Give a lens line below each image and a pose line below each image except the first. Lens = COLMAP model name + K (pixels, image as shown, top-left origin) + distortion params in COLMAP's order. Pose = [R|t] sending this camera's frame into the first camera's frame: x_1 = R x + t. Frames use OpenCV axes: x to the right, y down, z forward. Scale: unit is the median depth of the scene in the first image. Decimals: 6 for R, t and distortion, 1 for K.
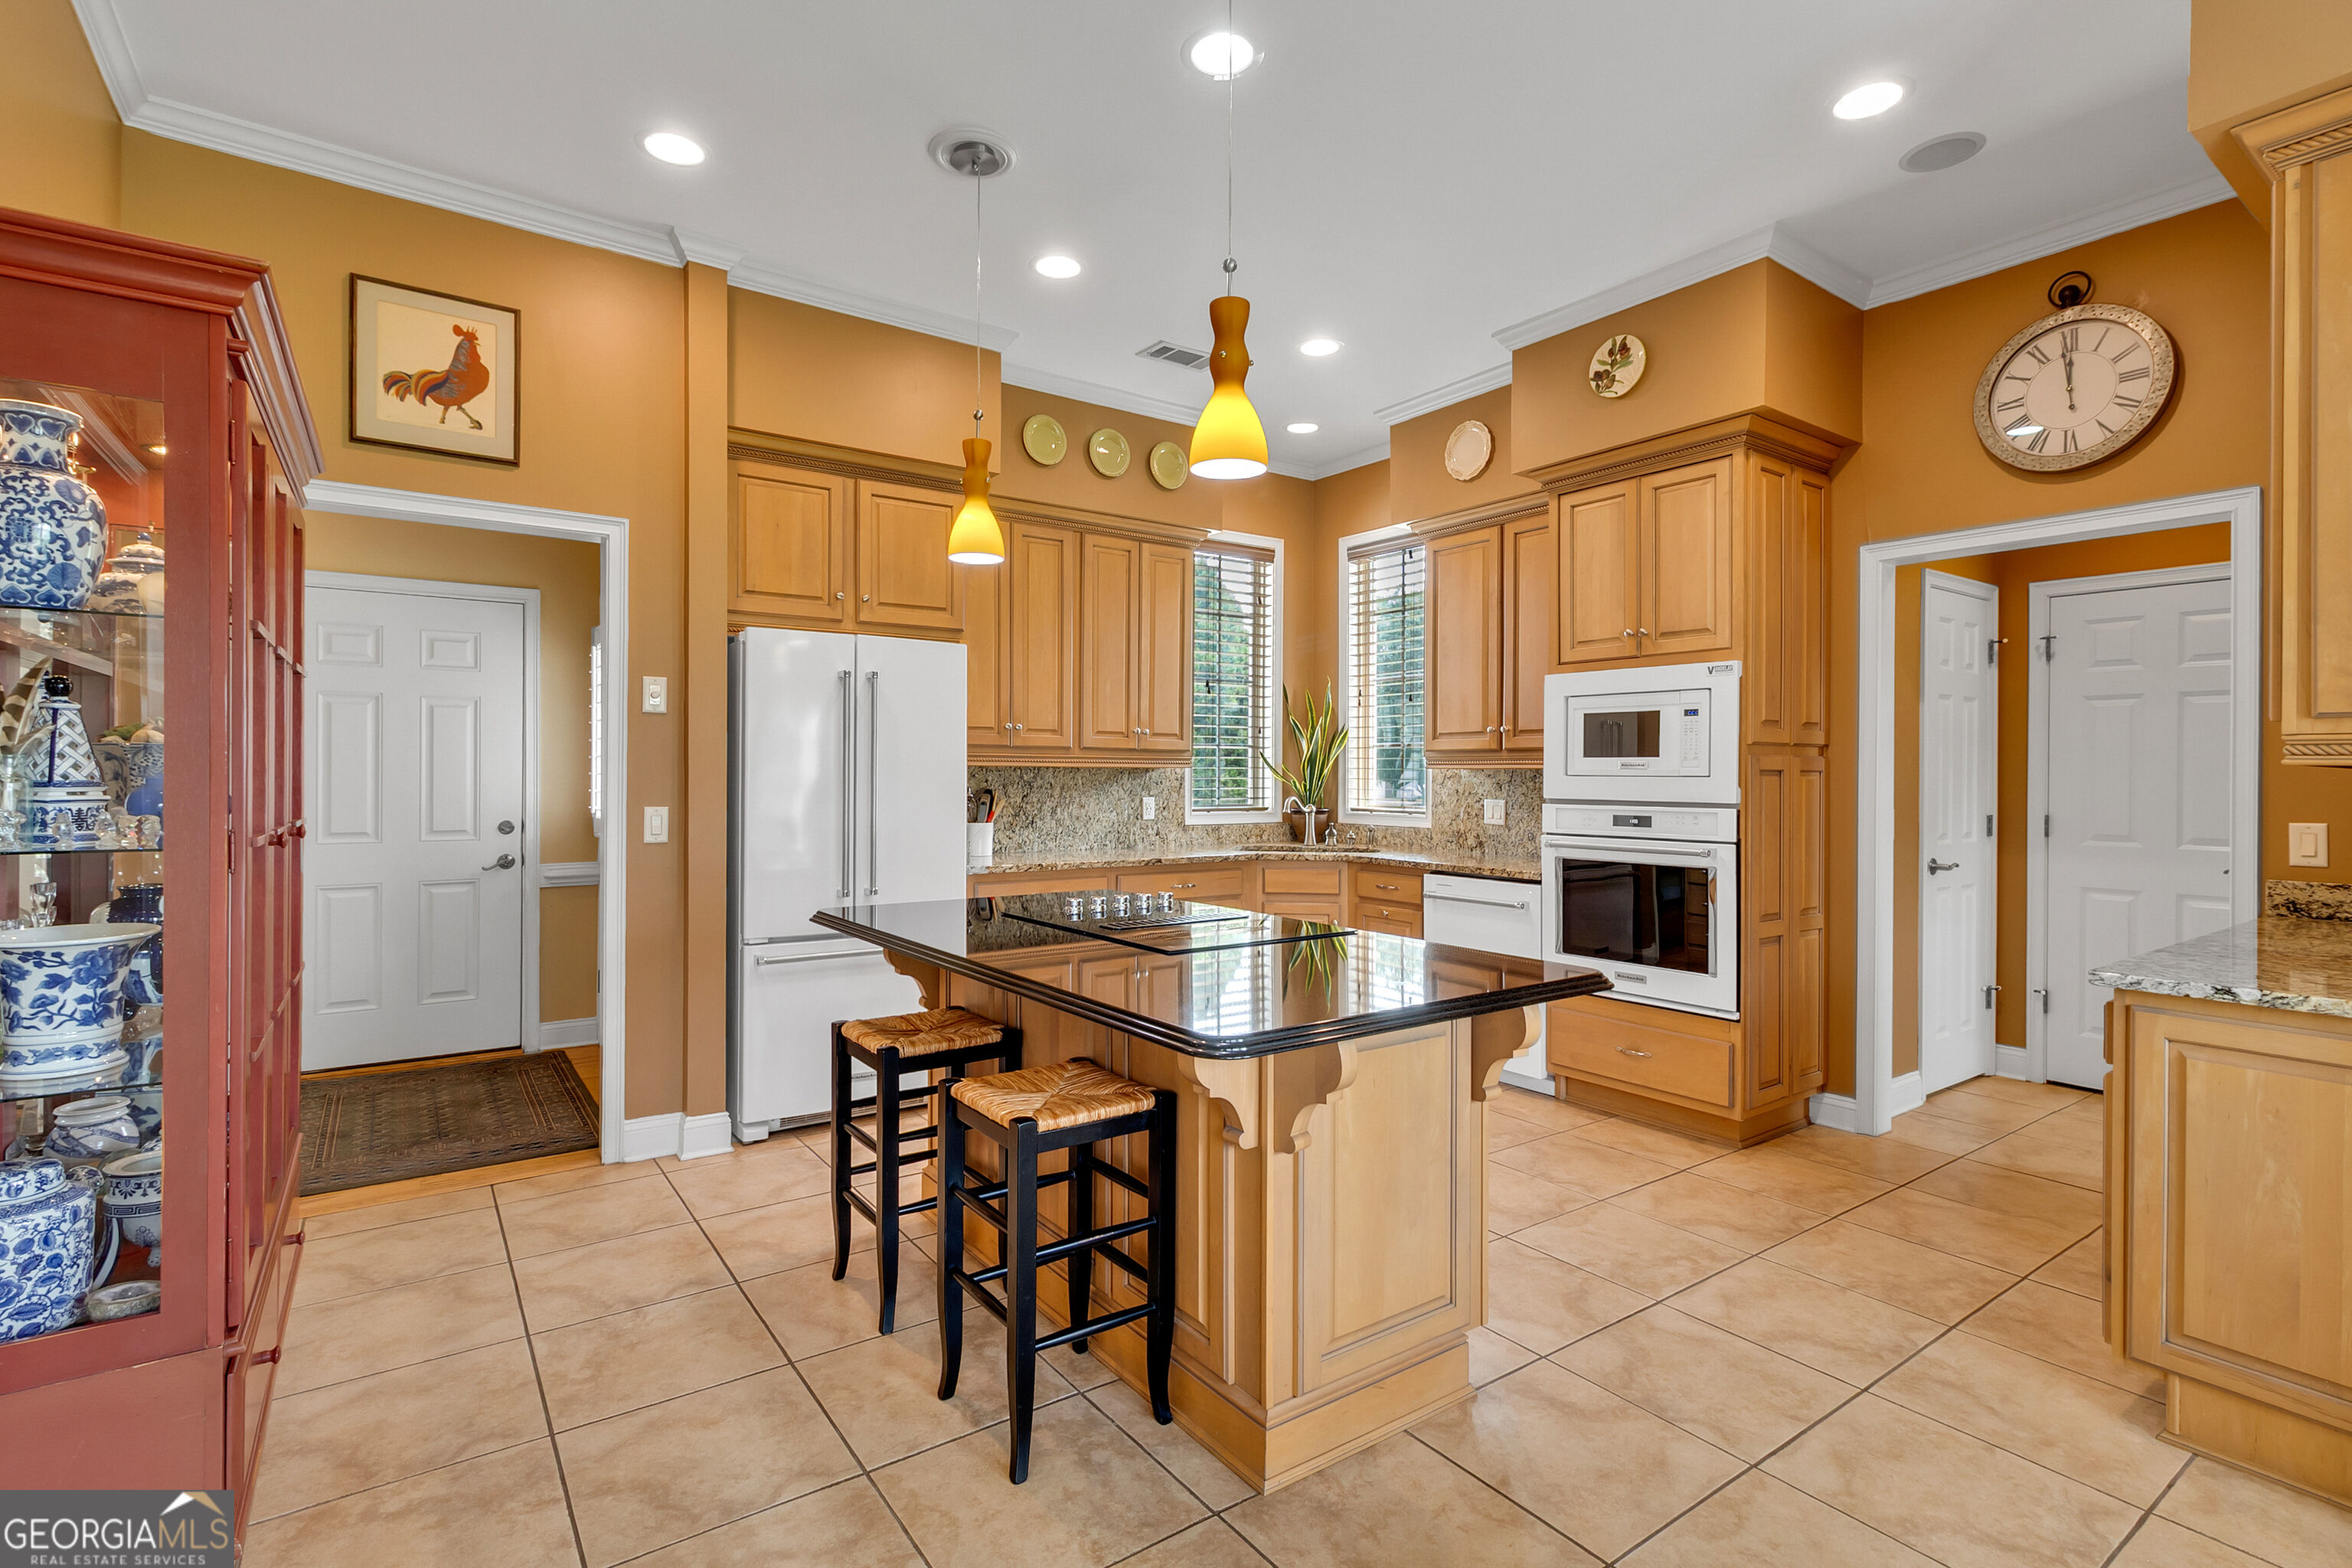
lens RADIAL K [[1095.9, 0, 1168.3], [0, 1095.9, 774.1], [0, 0, 1]] dist [0.000982, 0.001119]
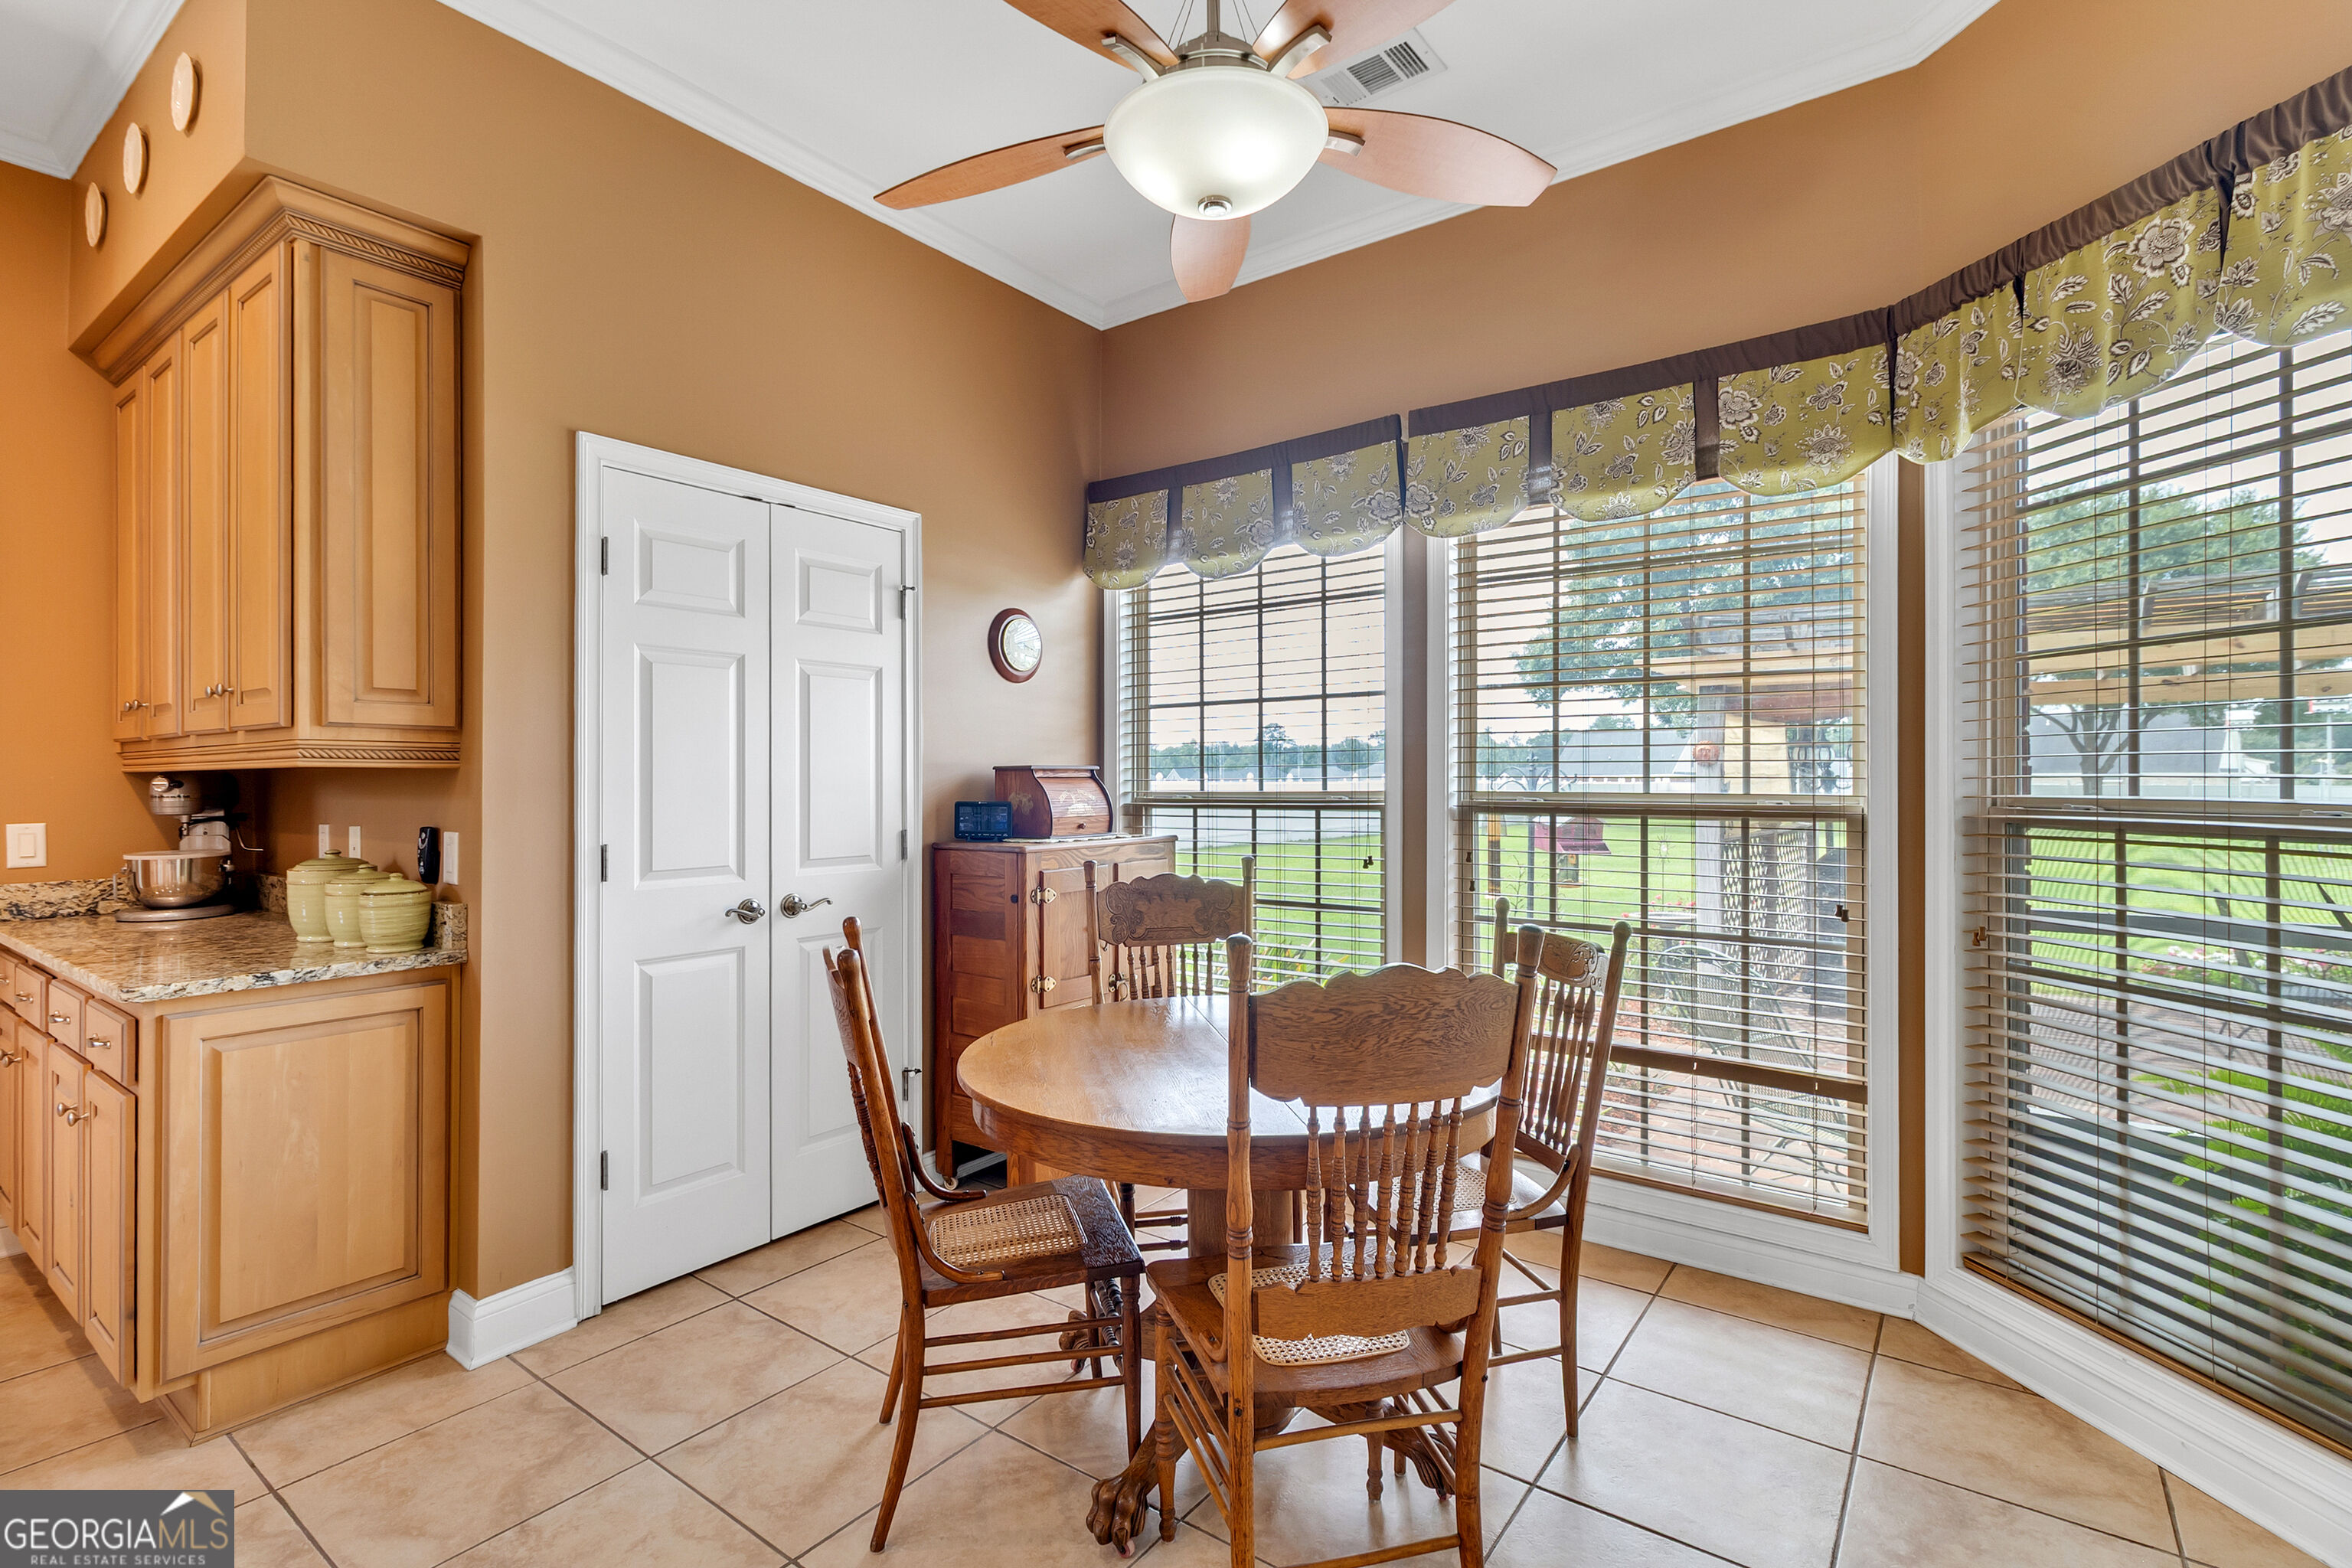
lens RADIAL K [[1095.9, 0, 1173.1], [0, 1095.9, 773.7], [0, 0, 1]] dist [0.000982, 0.001119]
pose [[-0.311170, -0.000493, 0.950354, -0.176429], [-0.000709, 1.000000, 0.000287, -0.000929], [-0.950354, -0.000585, -0.311171, 0.261948]]
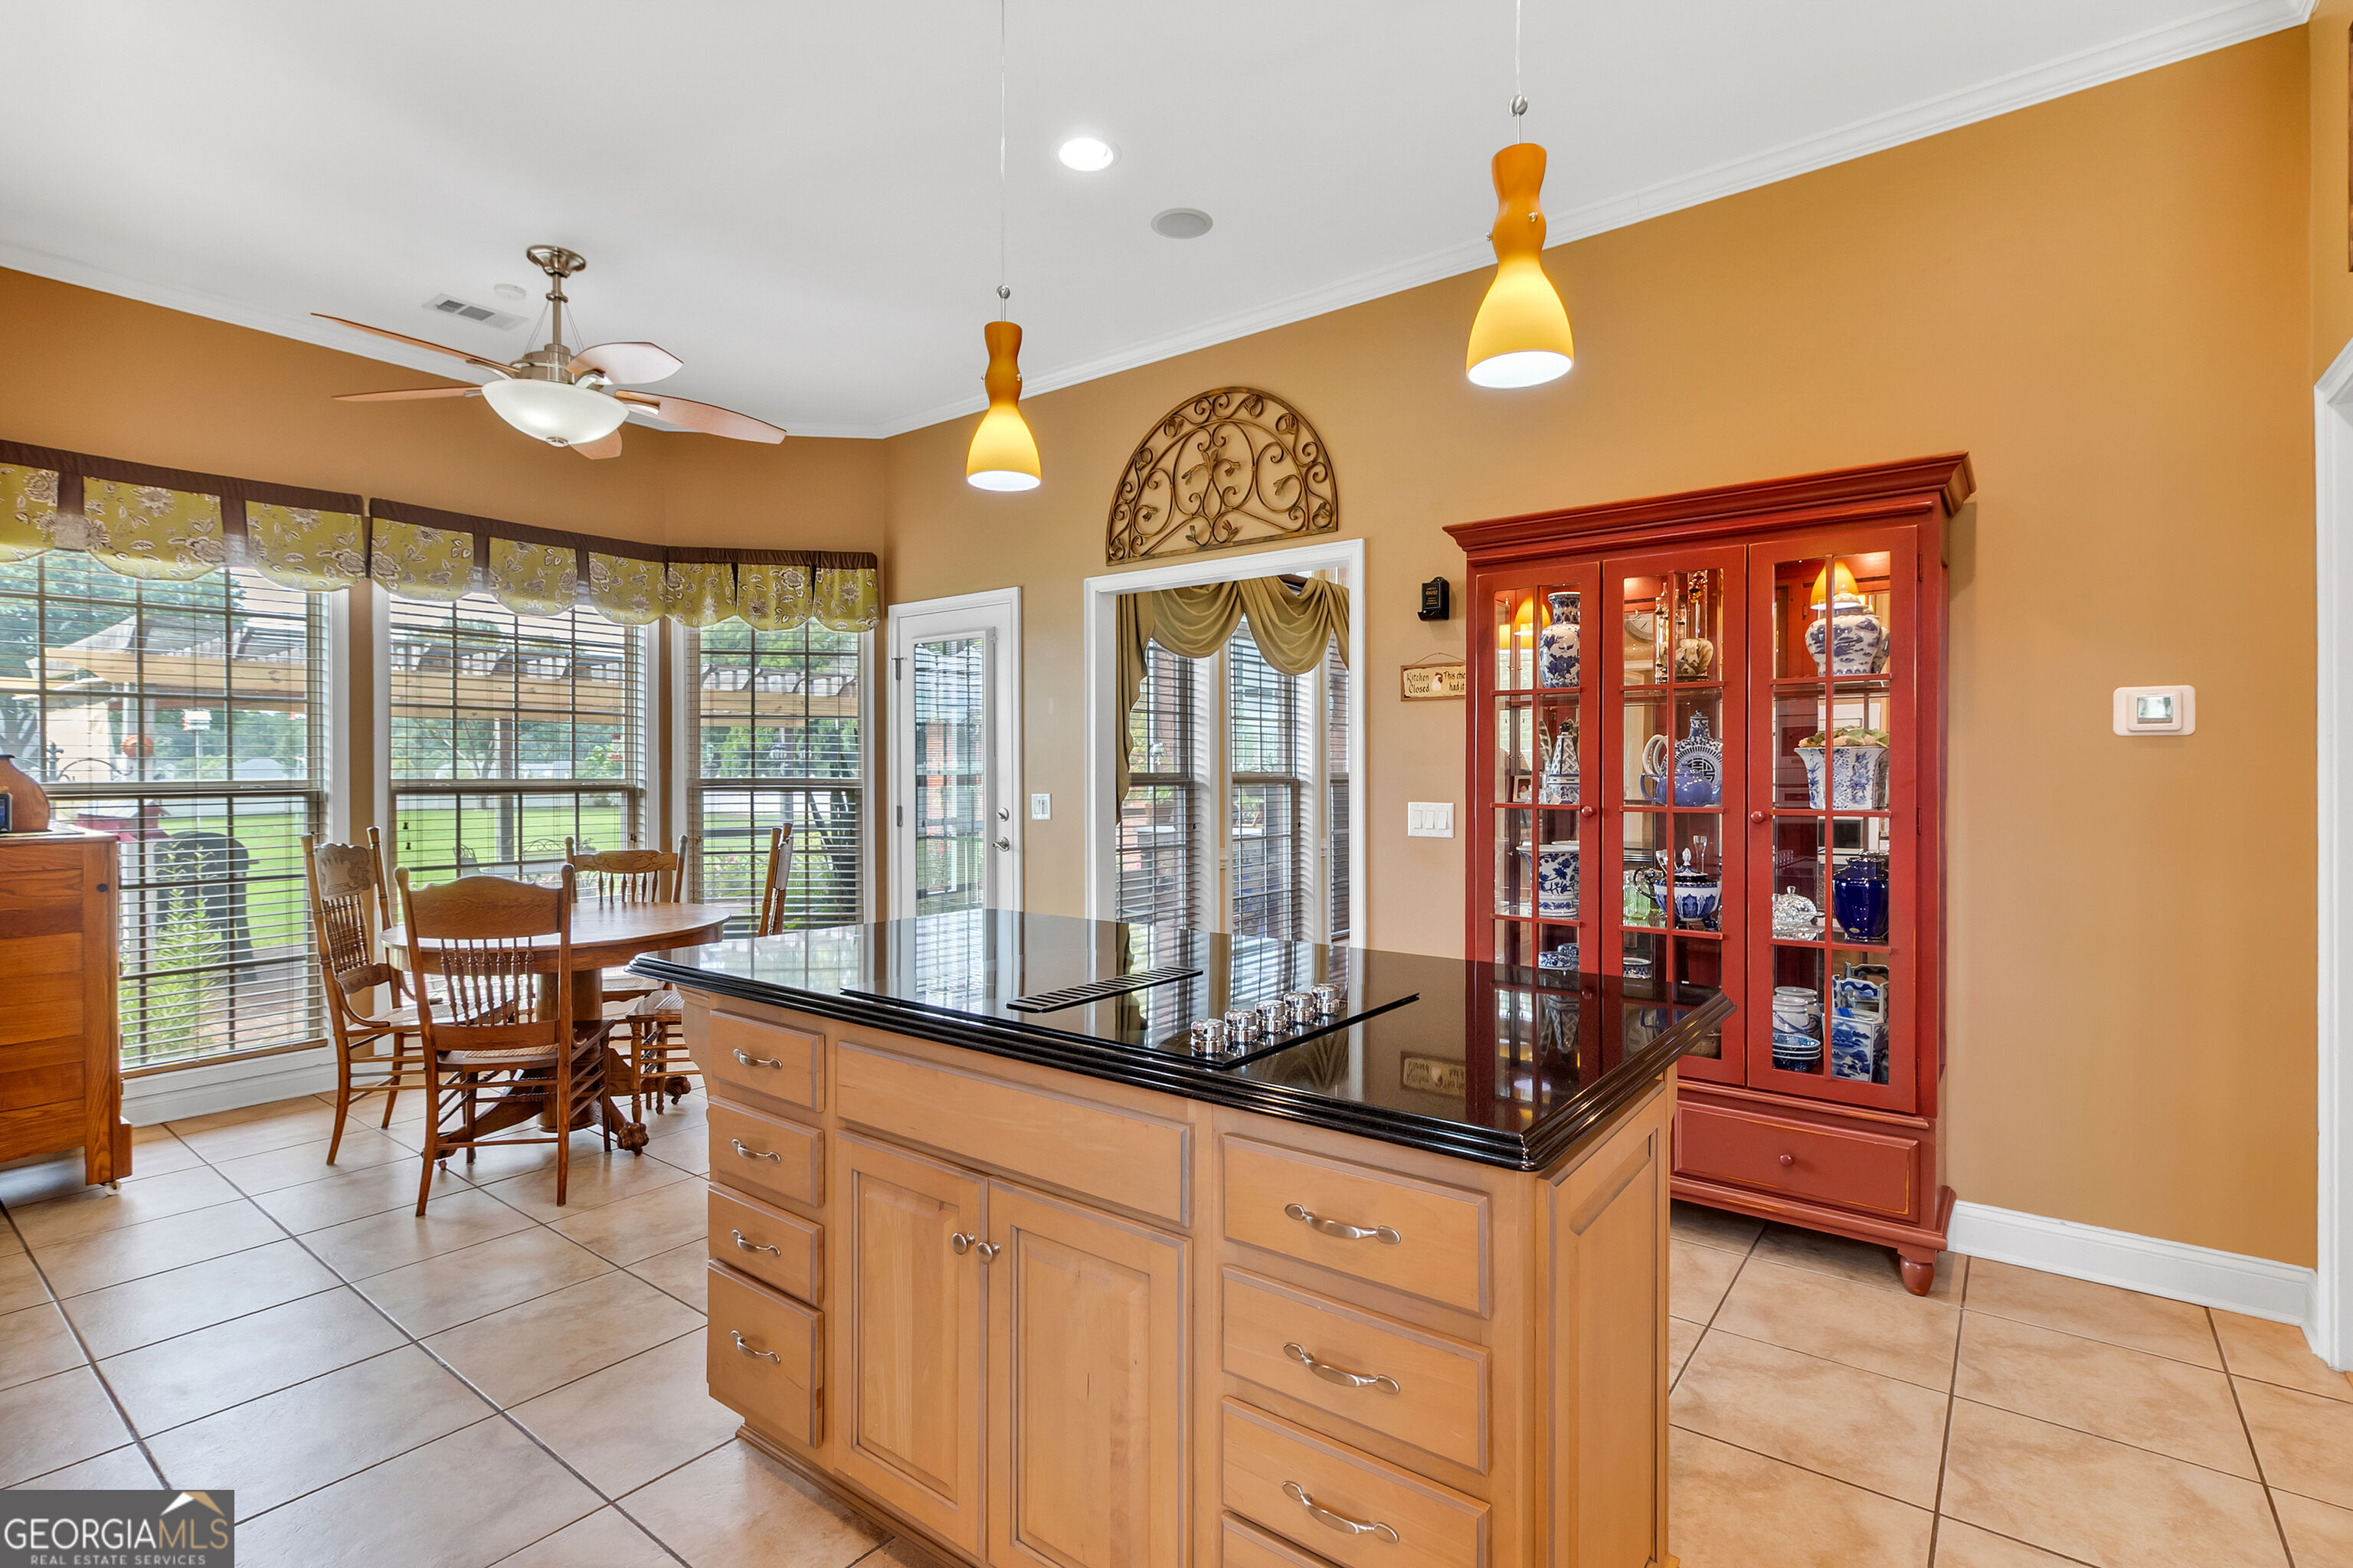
lens RADIAL K [[1096.4, 0, 1161.5], [0, 1096.4, 779.8], [0, 0, 1]] dist [0.000982, 0.001119]
pose [[-0.958327, -0.000556, -0.285674, 0.114218], [-0.003406, 0.999949, 0.009480, 0.000052], [0.285654, 0.010058, -0.958280, 1.181650]]
